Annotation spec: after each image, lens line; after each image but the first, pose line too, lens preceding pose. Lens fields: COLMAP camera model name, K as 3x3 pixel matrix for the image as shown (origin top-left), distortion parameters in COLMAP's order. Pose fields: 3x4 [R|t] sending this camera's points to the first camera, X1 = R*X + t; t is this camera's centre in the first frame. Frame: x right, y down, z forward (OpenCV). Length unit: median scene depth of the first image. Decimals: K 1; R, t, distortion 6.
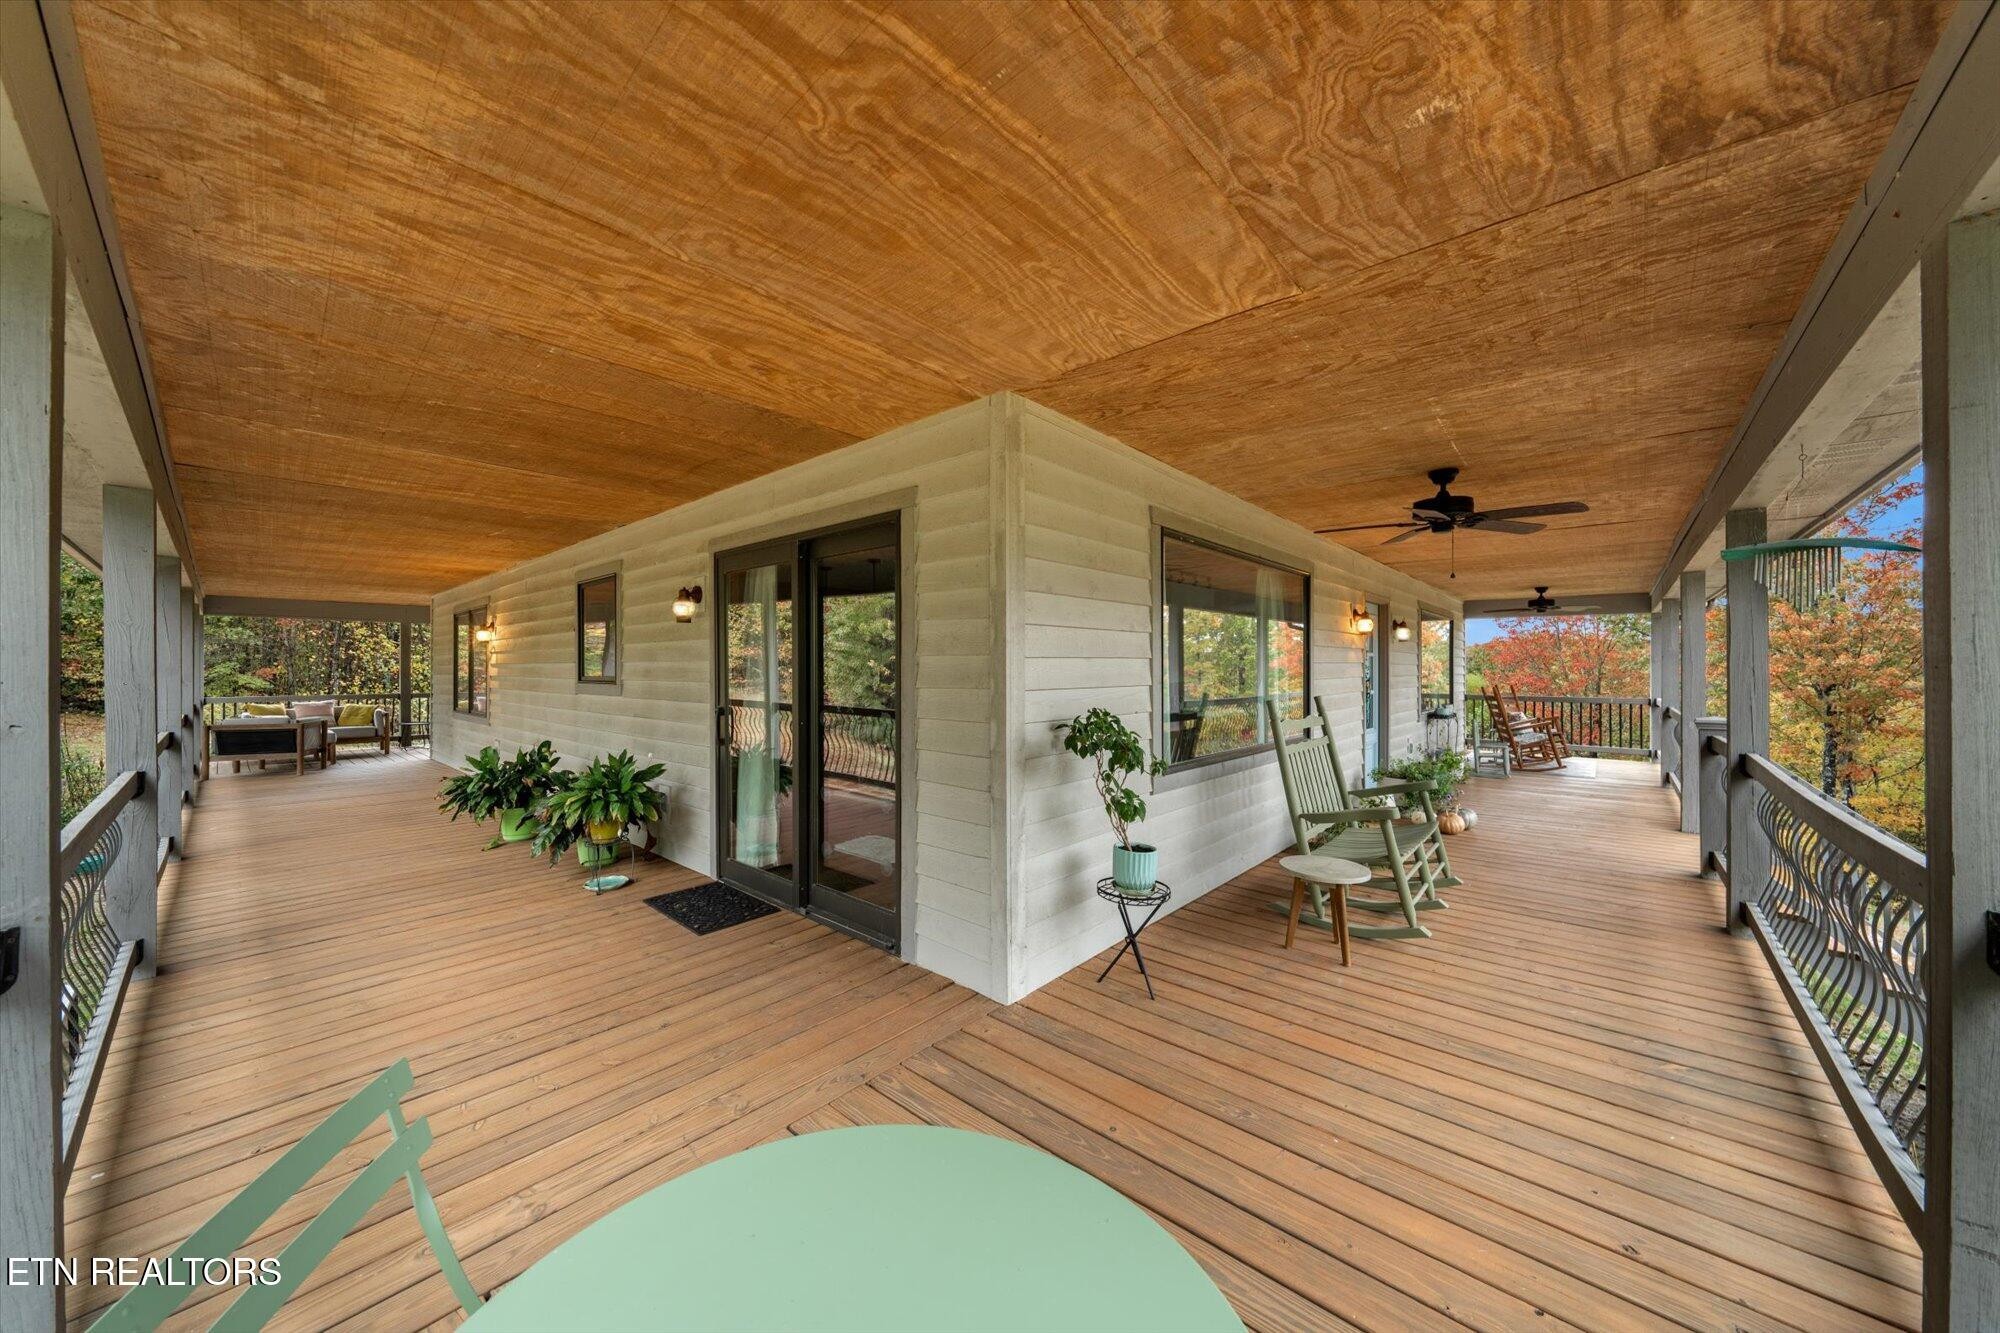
lens RADIAL K [[688.7, 0, 988.7], [0, 688.7, 669.1], [0, 0, 1]] dist [0.000699, 0.000189]
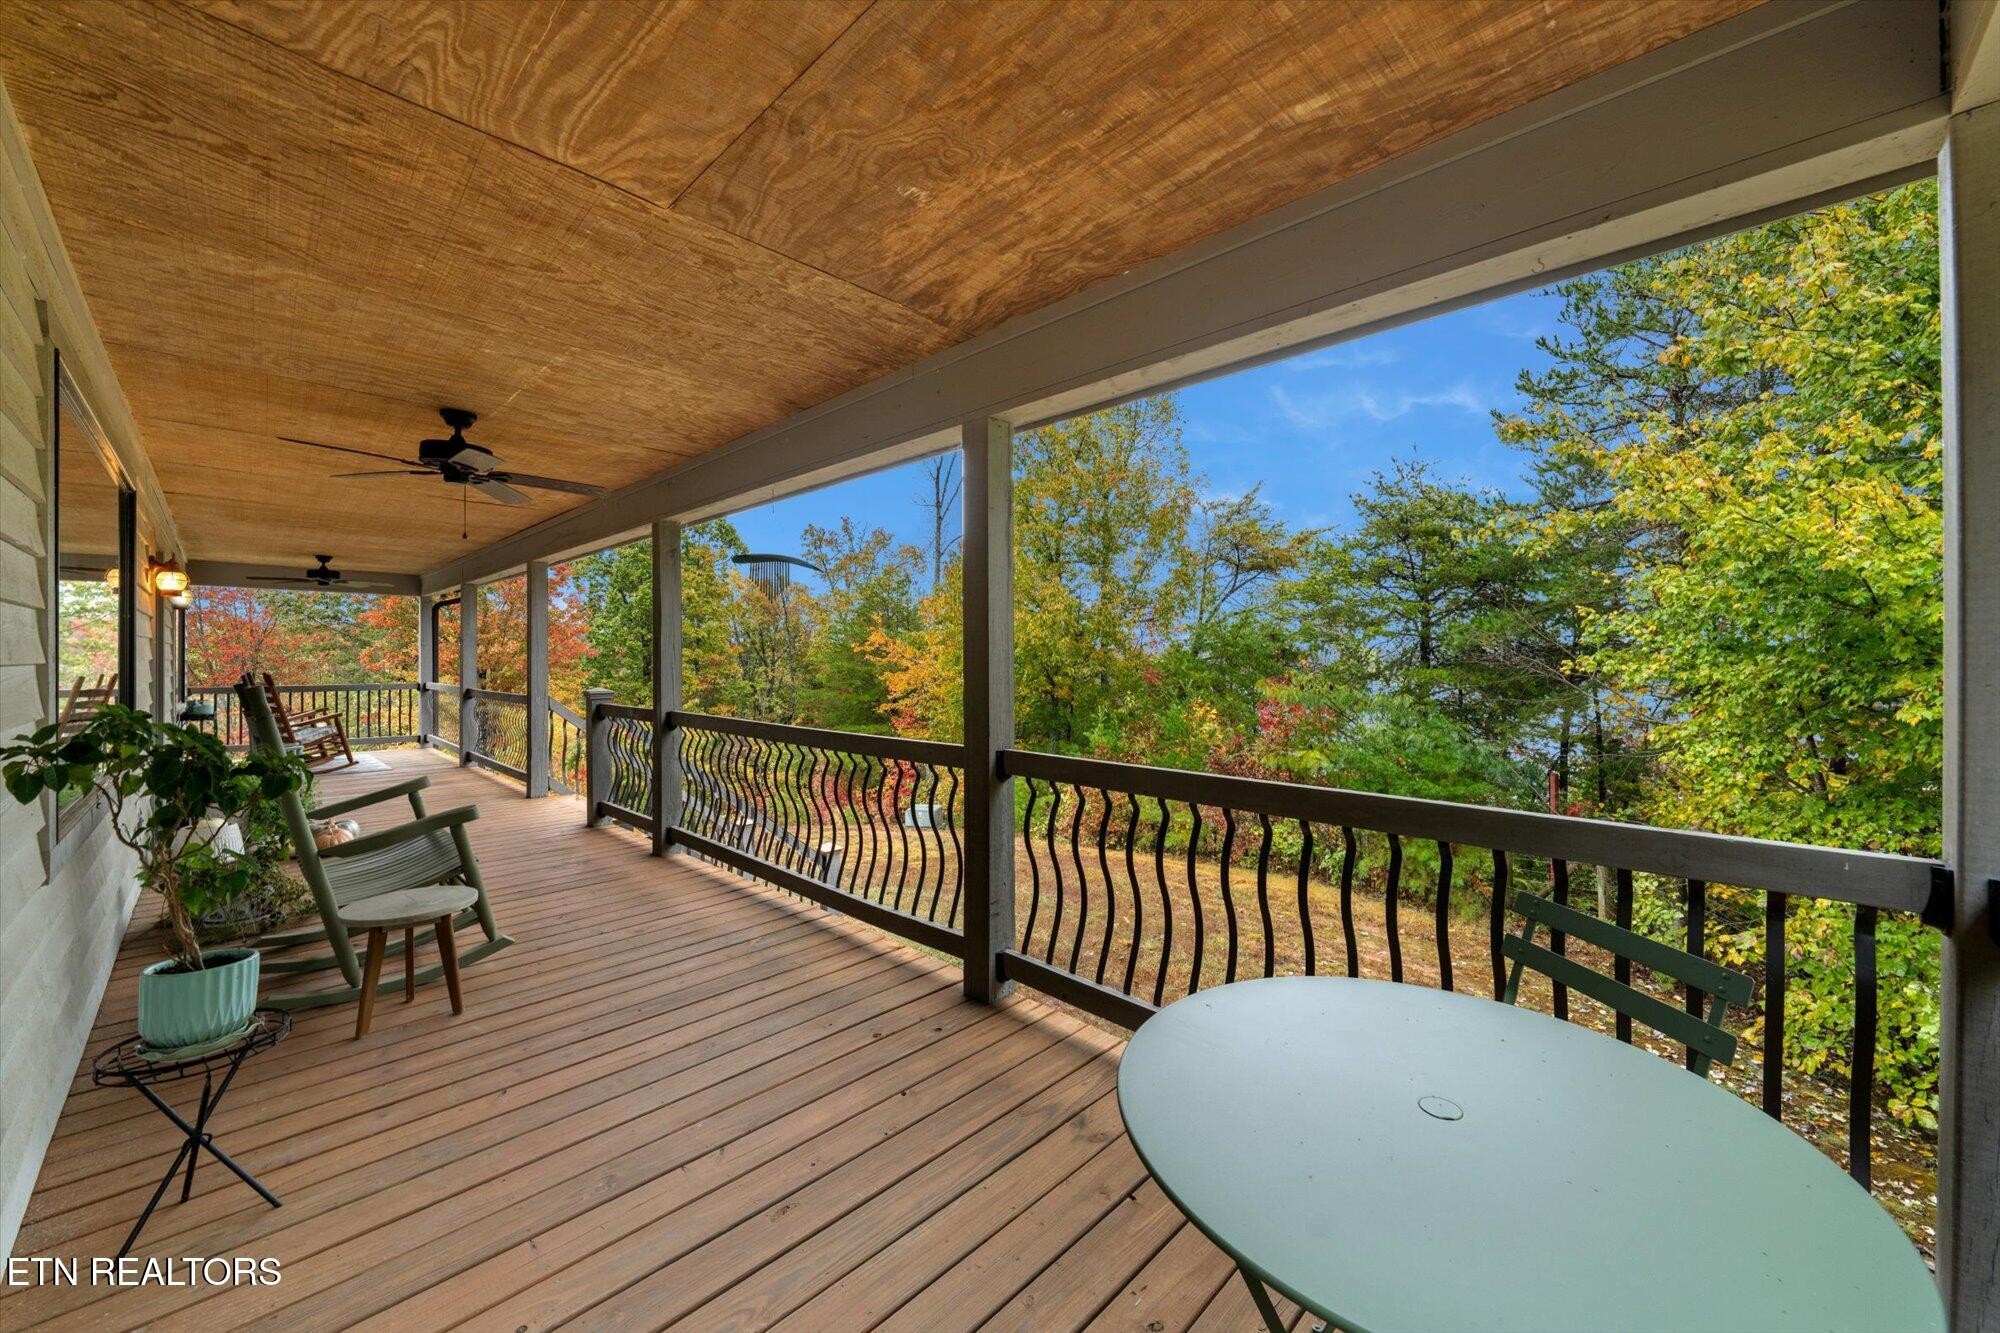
lens RADIAL K [[789.9, 0, 998.4], [0, 789.9, 660.4], [0, 0, 1]] dist [0.000445, 0.000279]
pose [[0.030349, -0.003437, 0.999533, -0.403857], [0.003924, 0.999987, 0.003319, 0.028033], [-0.999532, 0.003821, 0.030362, 0.389144]]
